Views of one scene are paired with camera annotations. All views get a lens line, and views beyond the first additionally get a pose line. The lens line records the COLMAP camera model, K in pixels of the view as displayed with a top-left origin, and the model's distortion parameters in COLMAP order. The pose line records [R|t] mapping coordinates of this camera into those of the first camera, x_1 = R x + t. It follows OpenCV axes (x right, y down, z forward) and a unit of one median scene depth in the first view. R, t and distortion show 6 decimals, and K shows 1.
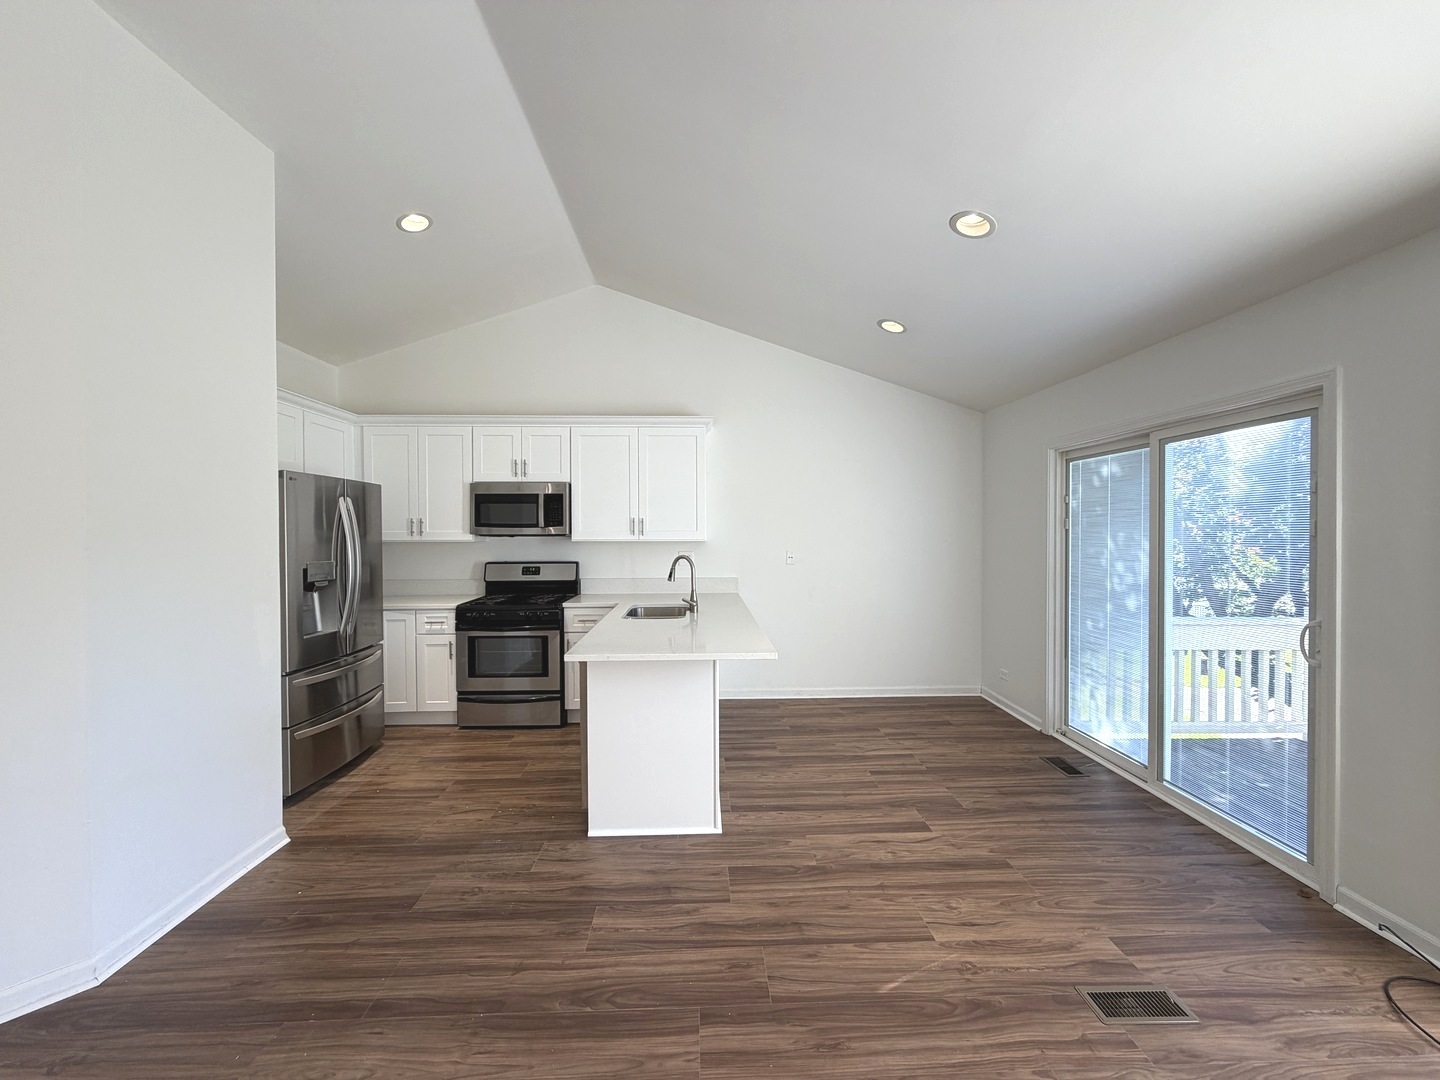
lens RADIAL K [[573.6, 0, 721.5], [0, 573.6, 541.8], [0, 0, 1]] dist [0.000244, -0.000218]
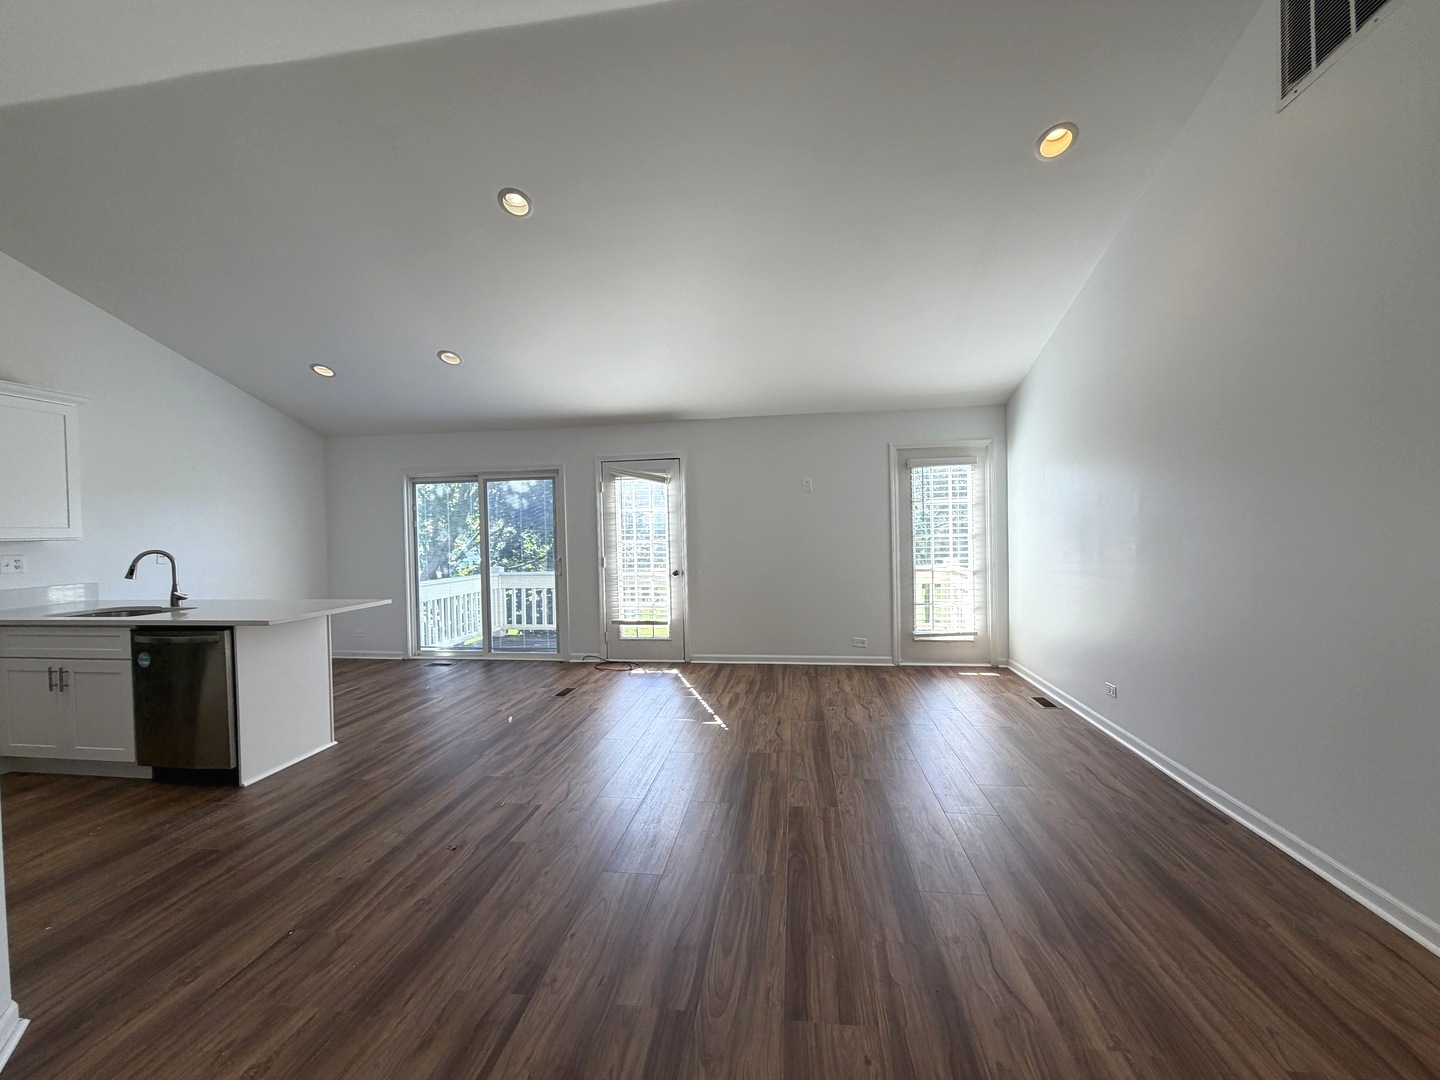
lens RADIAL K [[573.6, 0, 719.4], [0, 573.6, 538.4], [0, 0, 1]] dist [0.000244, -0.000218]
pose [[0.171041, -0.016133, 0.985132, -1.297524], [0.036295, 0.999290, 0.010064, 0.042414], [-0.984595, 0.034034, 0.171505, -0.163431]]
